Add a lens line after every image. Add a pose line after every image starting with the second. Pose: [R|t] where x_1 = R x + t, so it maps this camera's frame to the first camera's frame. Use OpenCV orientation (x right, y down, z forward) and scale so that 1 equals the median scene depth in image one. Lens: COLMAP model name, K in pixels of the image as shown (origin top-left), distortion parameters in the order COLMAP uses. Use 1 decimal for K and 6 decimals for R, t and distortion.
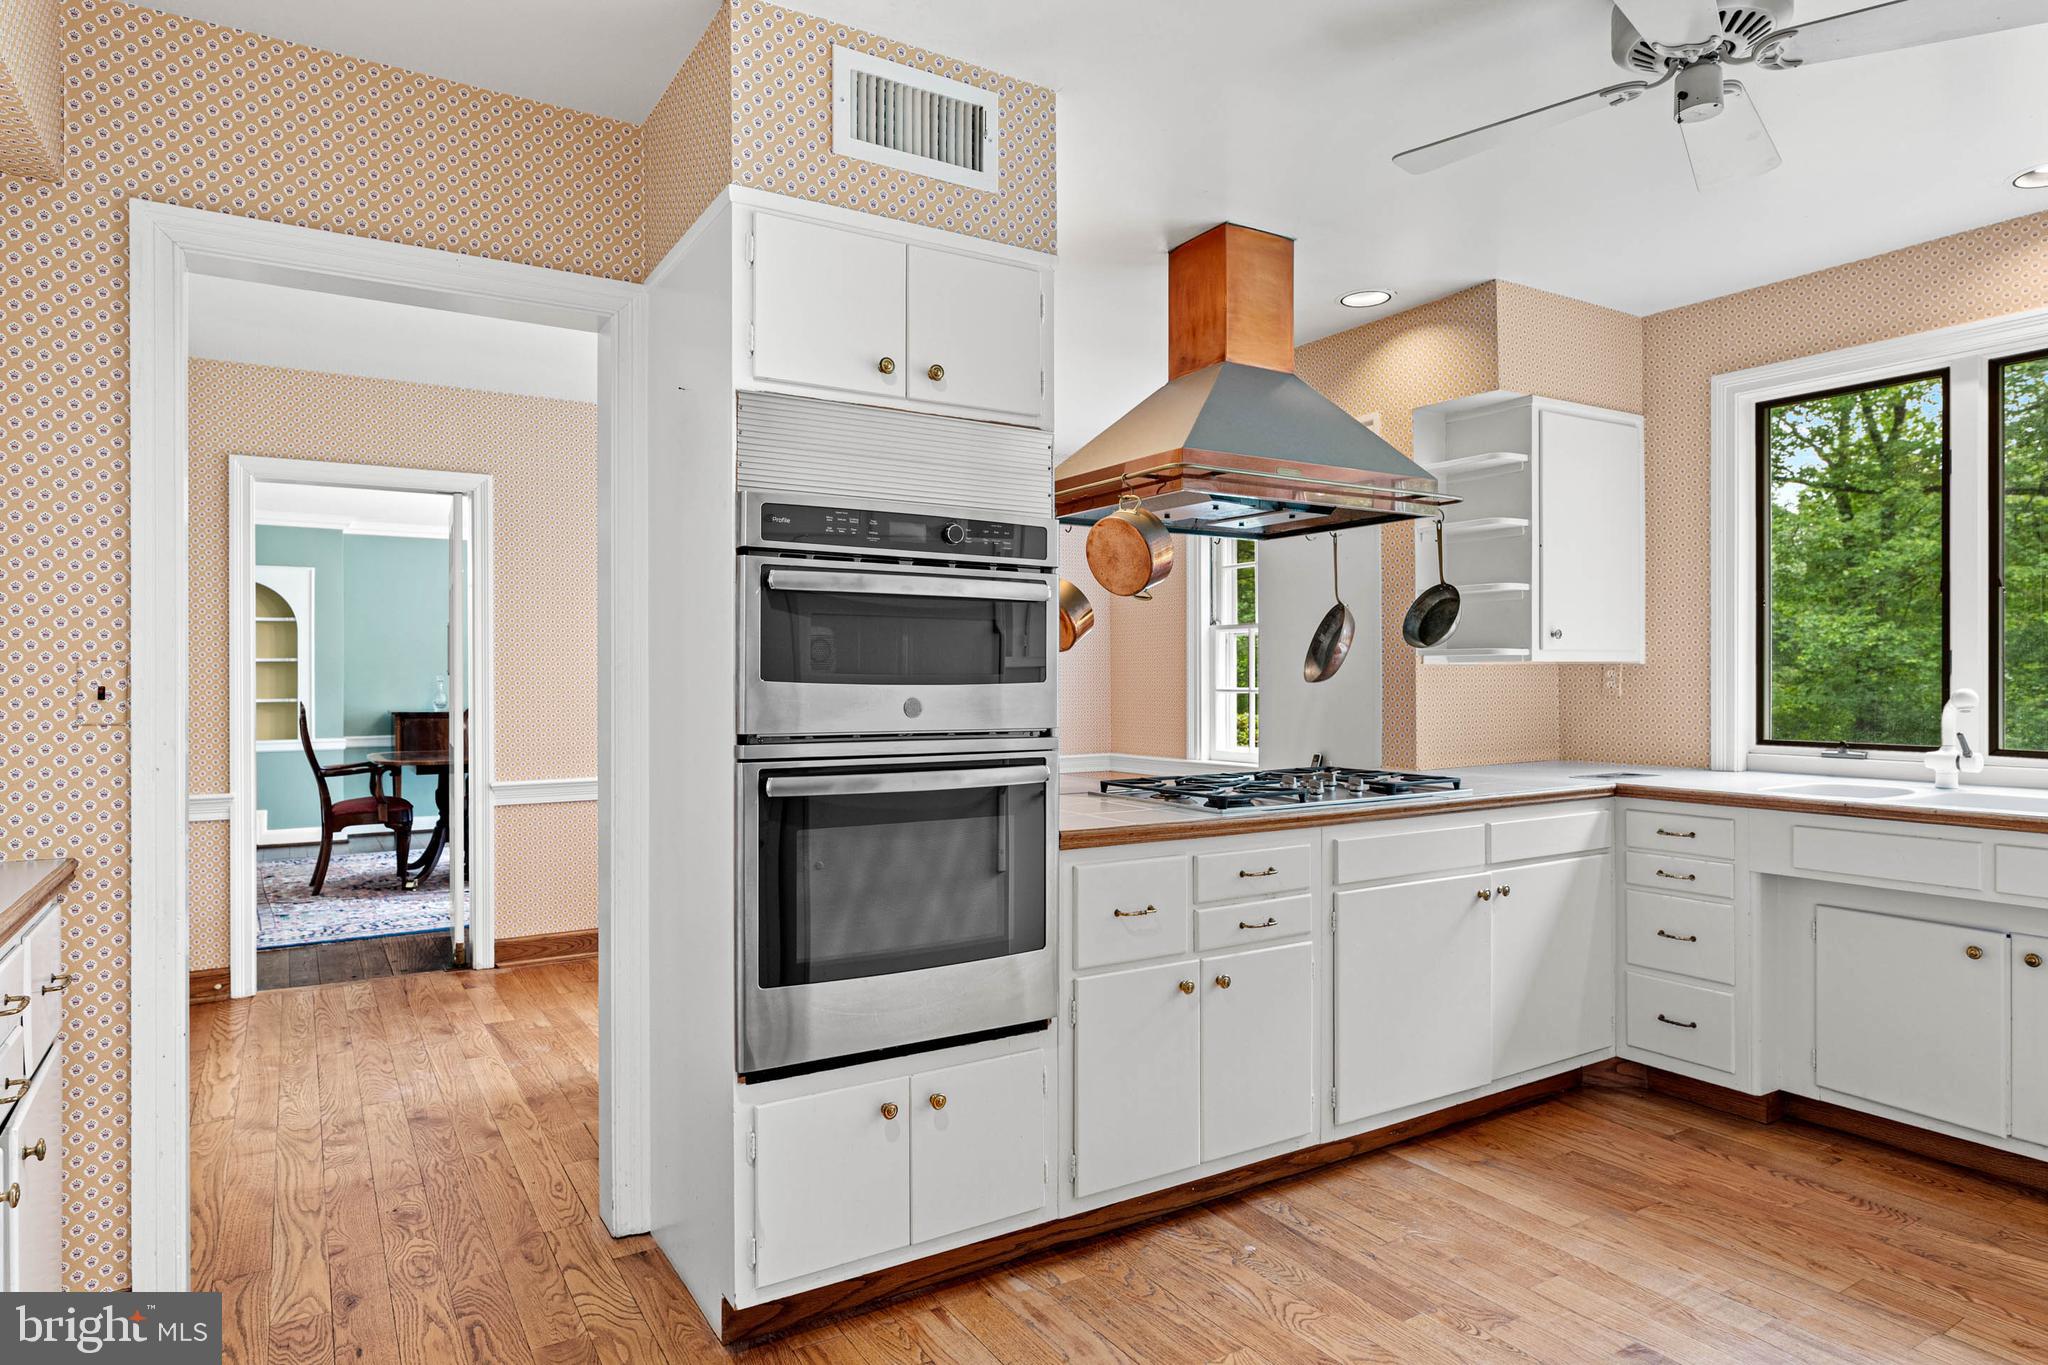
lens RADIAL K [[1186.6, 0, 1031.0], [0, 1186.6, 676.0], [0, 0, 1]] dist [0.000830, 0.000653]
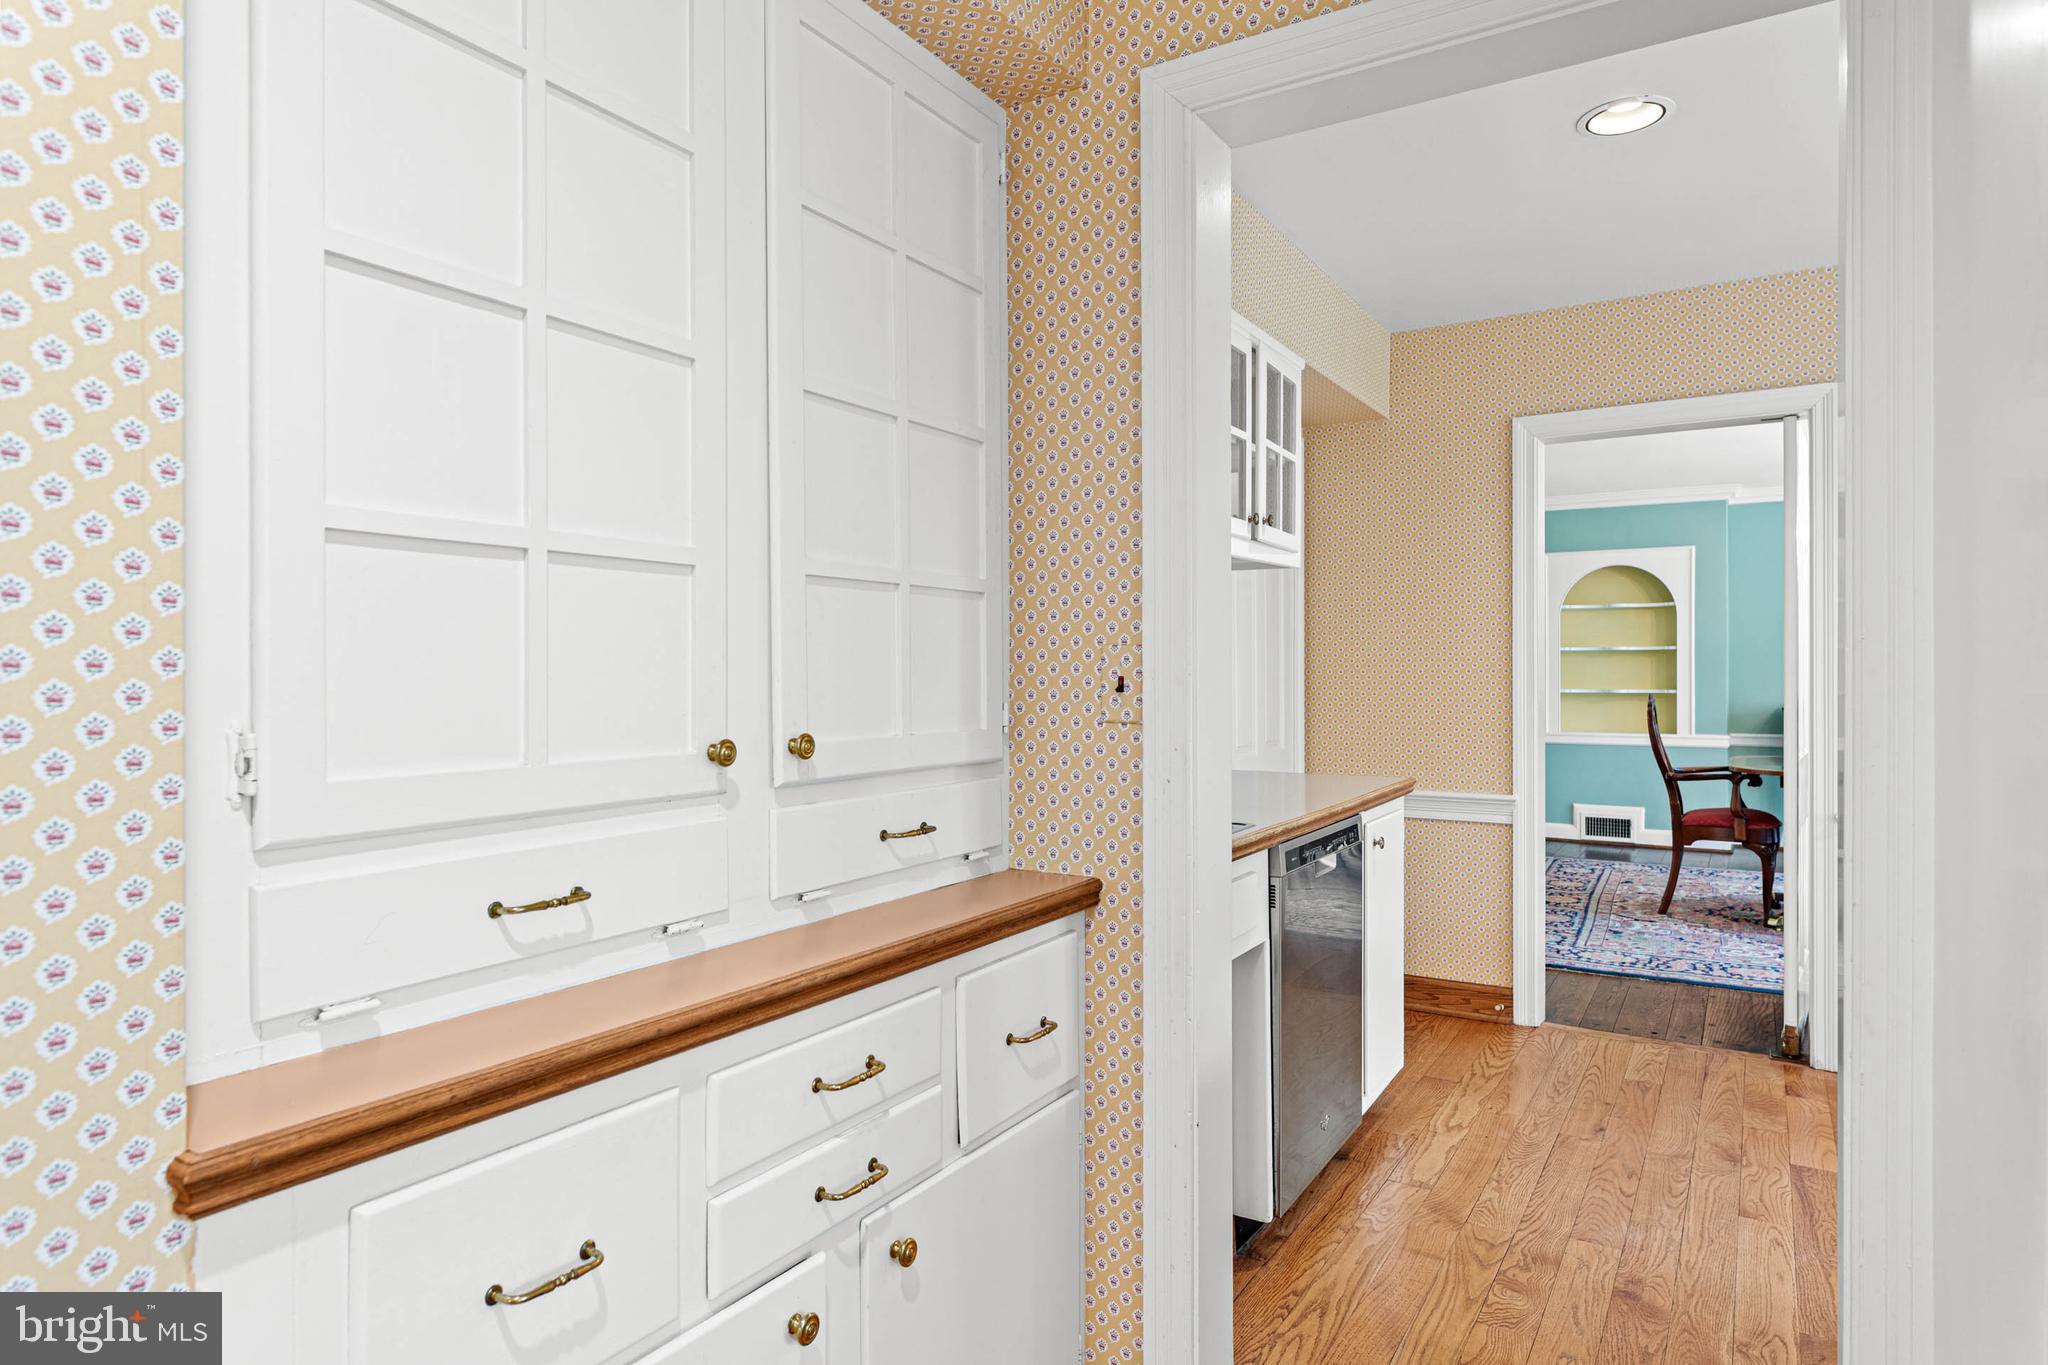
lens RADIAL K [[1186.6, 0, 1015.8], [0, 1186.6, 675.0], [0, 0, 1]] dist [0.000830, 0.000653]
pose [[0.439397, 0.005031, -0.898279, -0.035124], [0.001906, 0.999977, 0.006533, 0.001155], [0.898291, -0.004583, 0.439377, 0.279729]]
